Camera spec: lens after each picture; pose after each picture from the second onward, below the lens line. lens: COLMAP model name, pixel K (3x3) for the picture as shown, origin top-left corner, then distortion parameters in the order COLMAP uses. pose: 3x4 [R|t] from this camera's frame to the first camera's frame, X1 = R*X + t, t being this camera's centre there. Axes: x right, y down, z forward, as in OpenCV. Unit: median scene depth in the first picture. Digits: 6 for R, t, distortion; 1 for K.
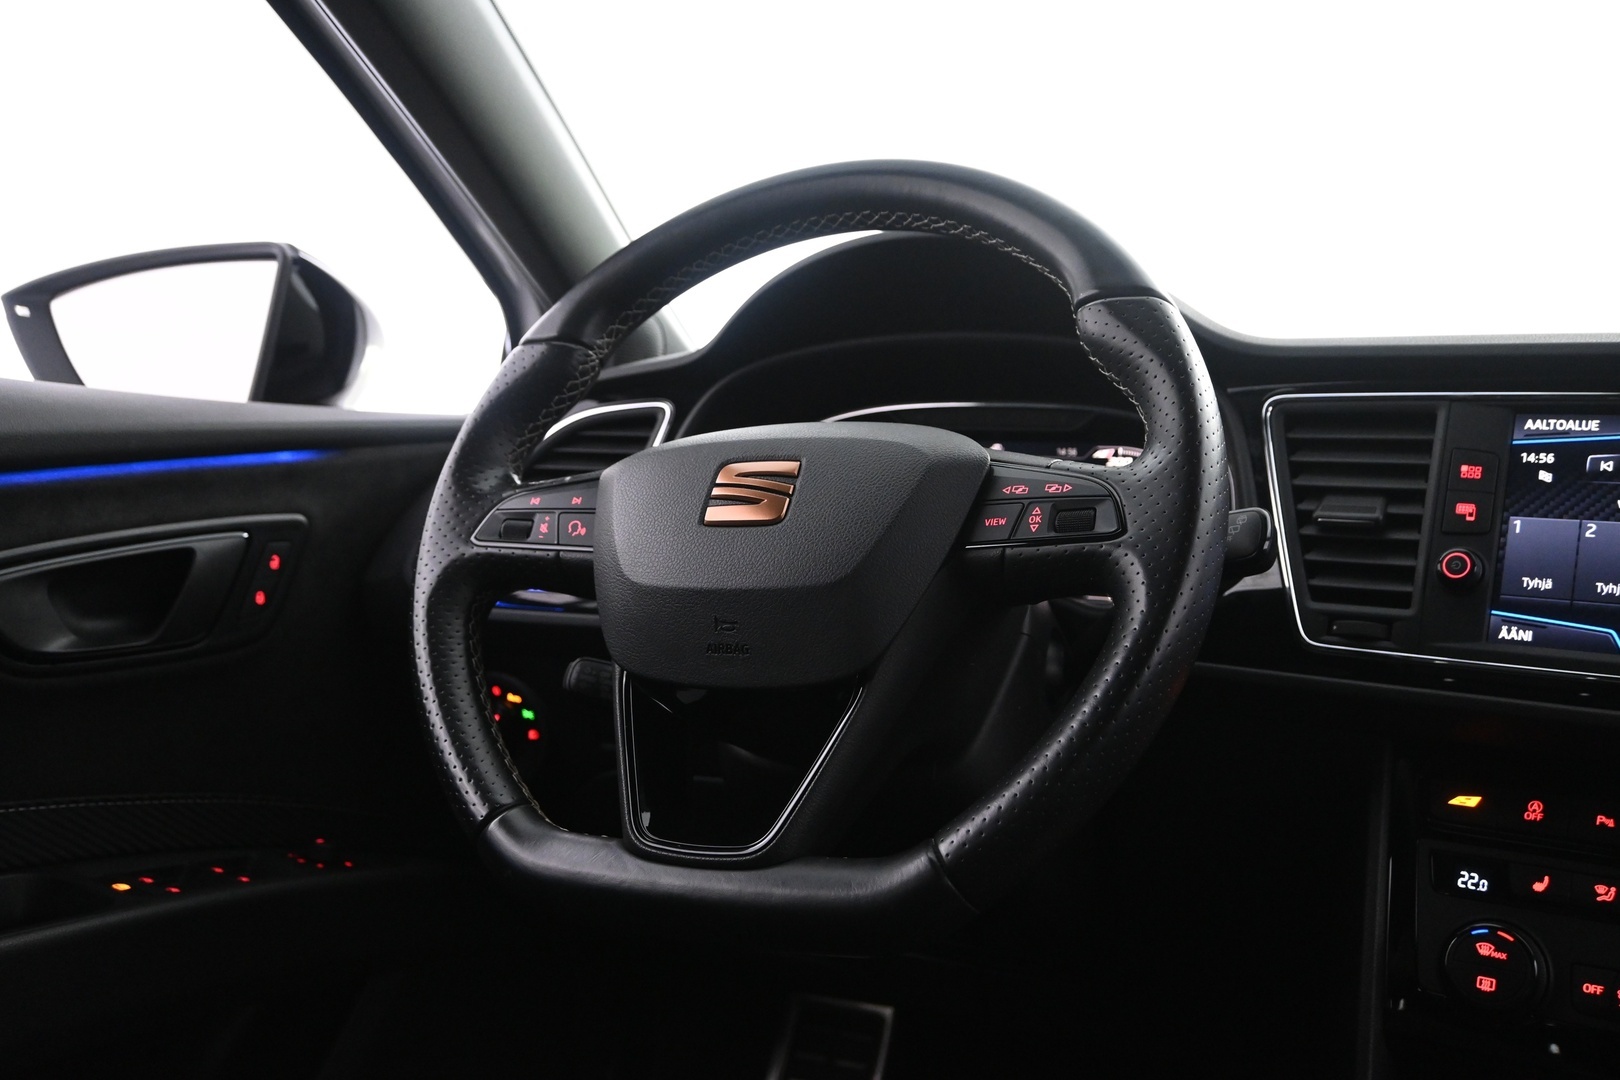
lens RADIAL K [[1491.2, 0, 807.2], [0, 1491.2, 535.7], [0, 0, 1]] dist [0.004111, 0.000000]
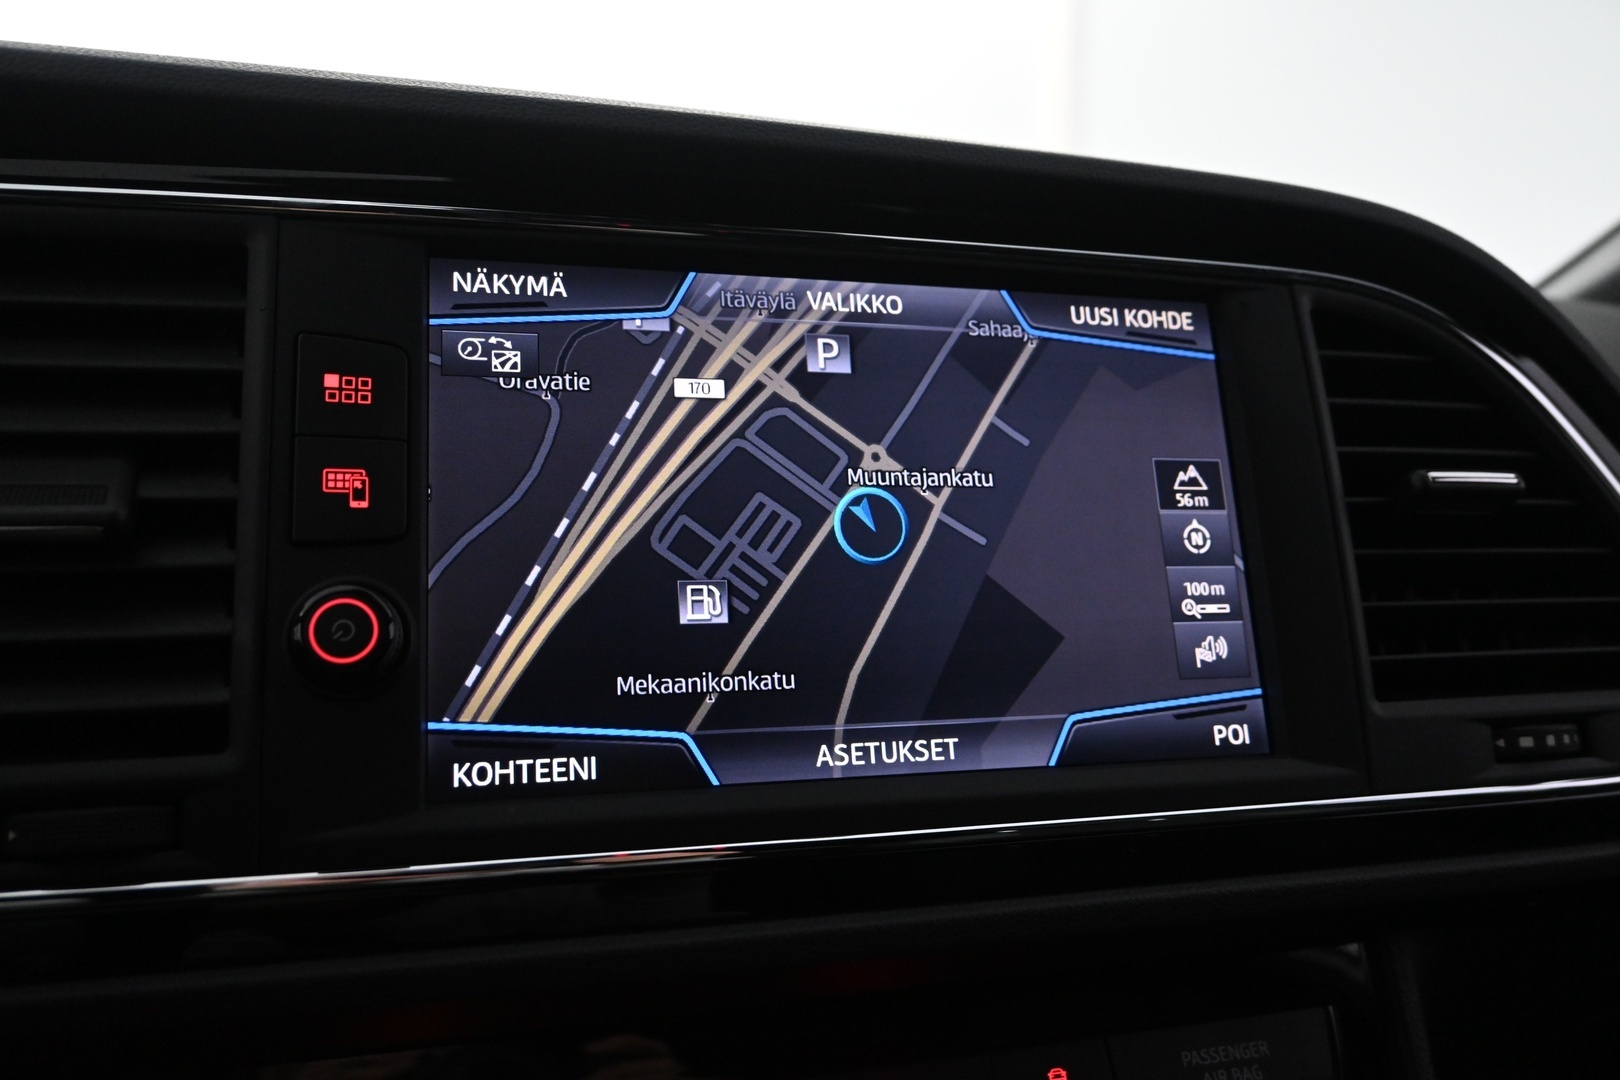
lens RADIAL K [[1235.0, 0, 807.8], [0, 1235.0, 537.3], [0, 0, 1]] dist [0.009170, -0.001960]
pose [[0.634346, -0.091654, 0.767596, 0.263670], [0.044933, 0.995639, 0.081750, -0.024702], [-0.771742, -0.017368, 0.635699, 0.694431]]
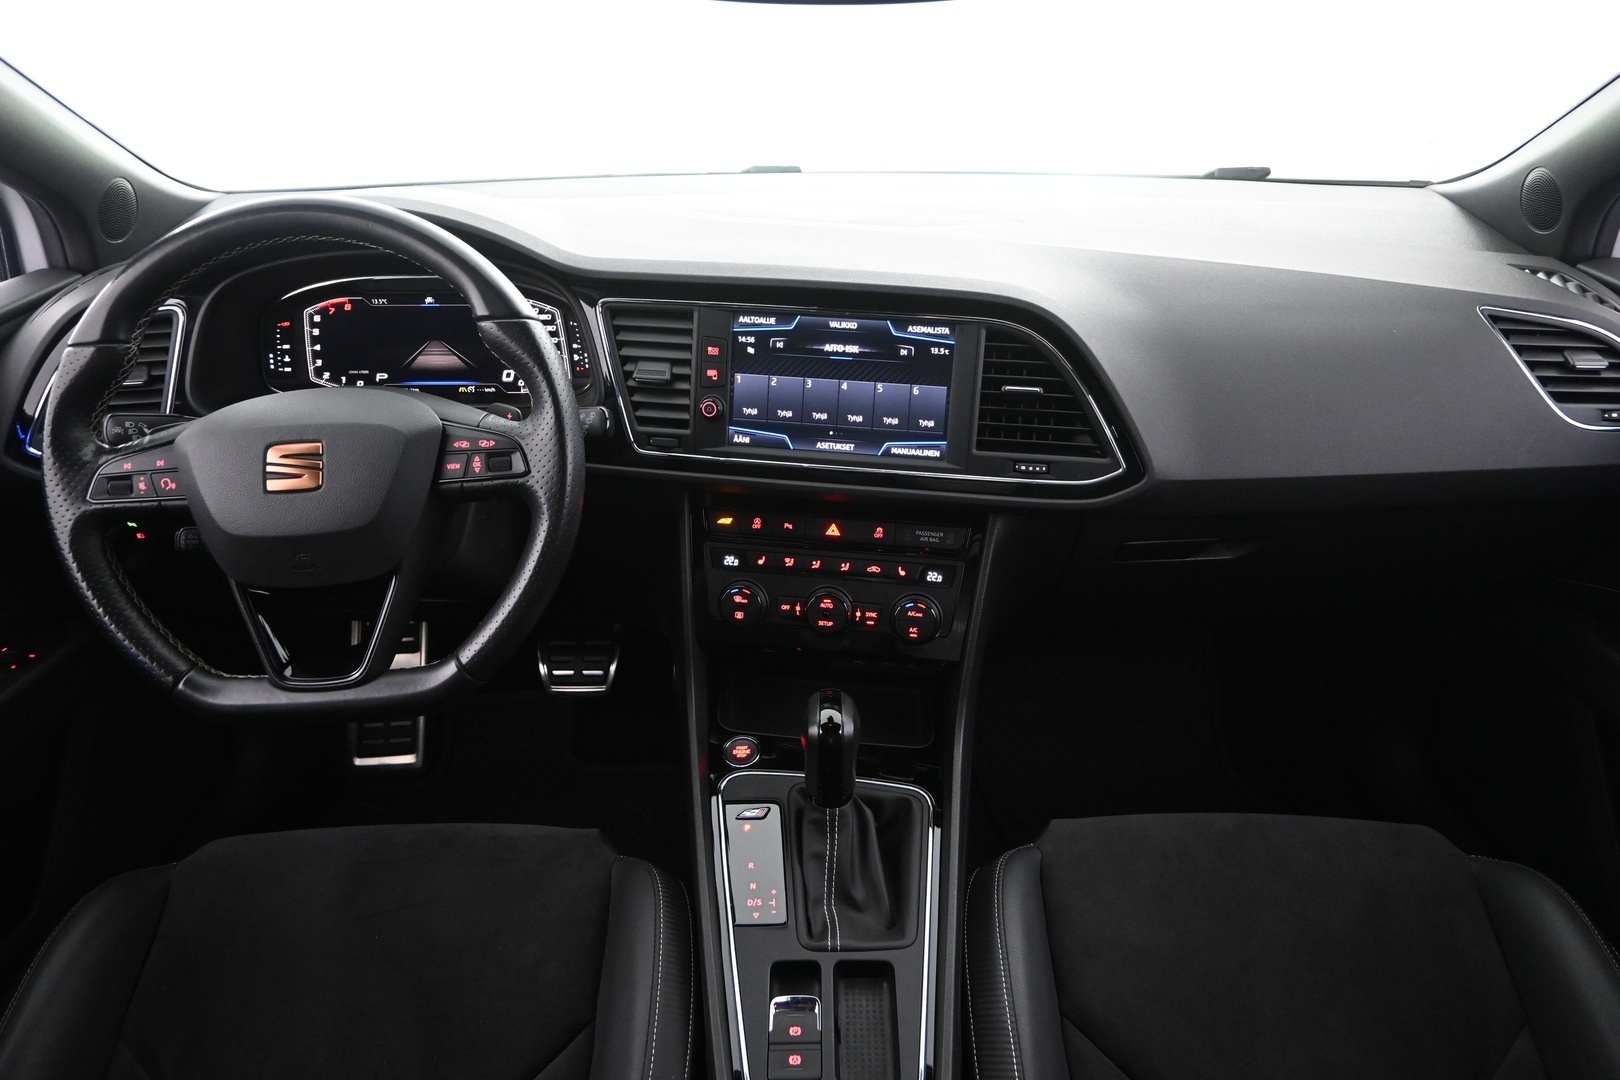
lens RADIAL K [[1120.1, 0, 813.8], [0, 1120.1, 556.3], [0, 0, 1]] dist [0.005149, -0.000858]
pose [[0.899188, -0.236115, 0.368390, -0.001429], [0.048545, 0.890546, 0.452295, -0.431393], [-0.434862, -0.388815, 0.812230, -0.246501]]
